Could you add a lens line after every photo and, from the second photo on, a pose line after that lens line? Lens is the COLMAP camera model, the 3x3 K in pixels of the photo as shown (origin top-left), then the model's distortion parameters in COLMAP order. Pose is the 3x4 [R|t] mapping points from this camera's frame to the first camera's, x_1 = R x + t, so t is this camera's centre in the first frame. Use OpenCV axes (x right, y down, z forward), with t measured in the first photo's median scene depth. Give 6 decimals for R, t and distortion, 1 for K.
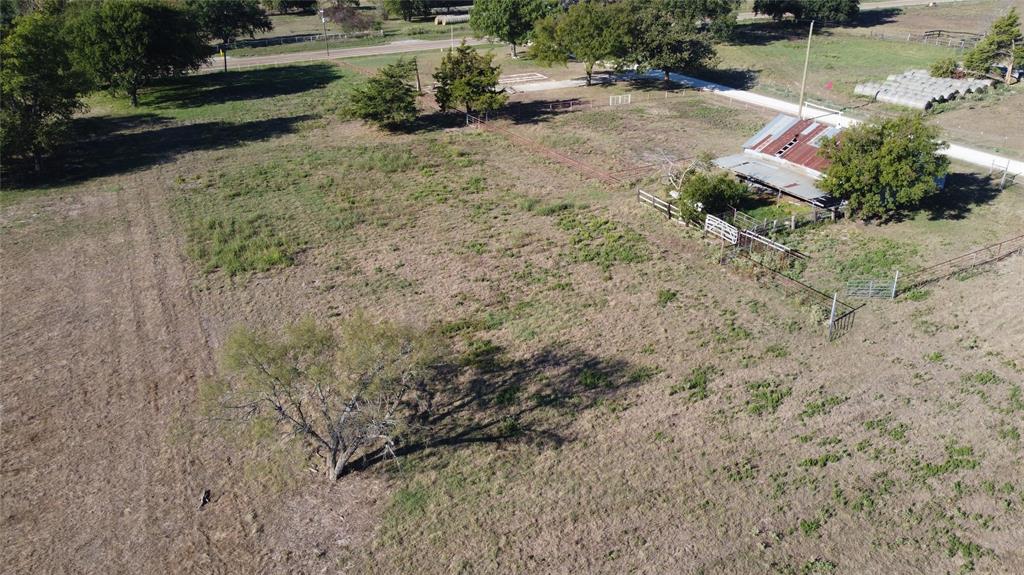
lens RADIAL K [[787.6, 0, 512.0], [0, 787.6, 287.5], [0, 0, 1]] dist [-0.003698, -0.004304]
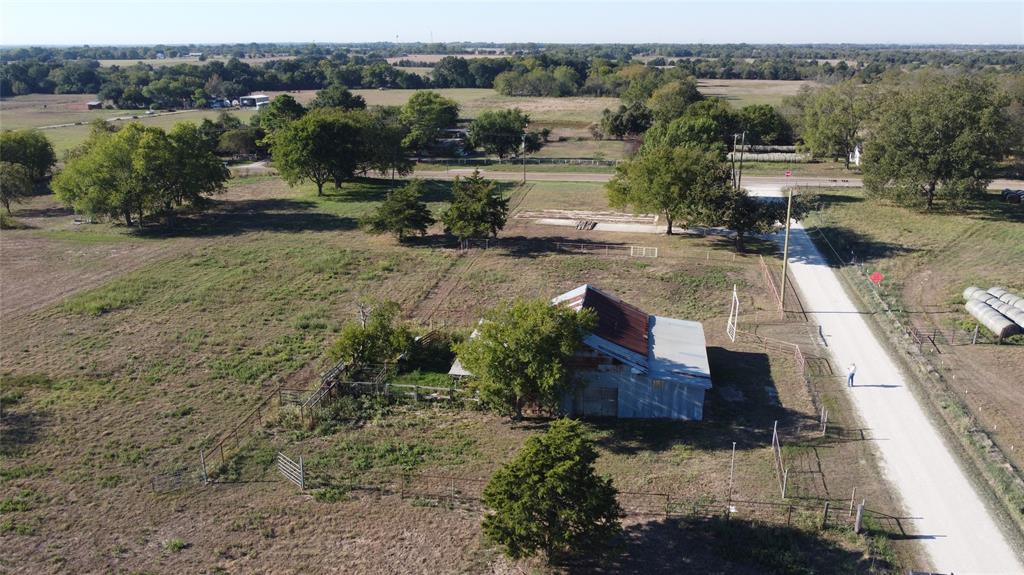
lens RADIAL K [[787.6, 0, 512.0], [0, 787.6, 287.5], [0, 0, 1]] dist [-0.003698, -0.004304]
pose [[0.775389, 0.188160, -0.602800, 0.885229], [-0.275131, 0.959873, -0.054286, -0.164907], [0.568396, 0.207942, 0.796044, 0.305638]]
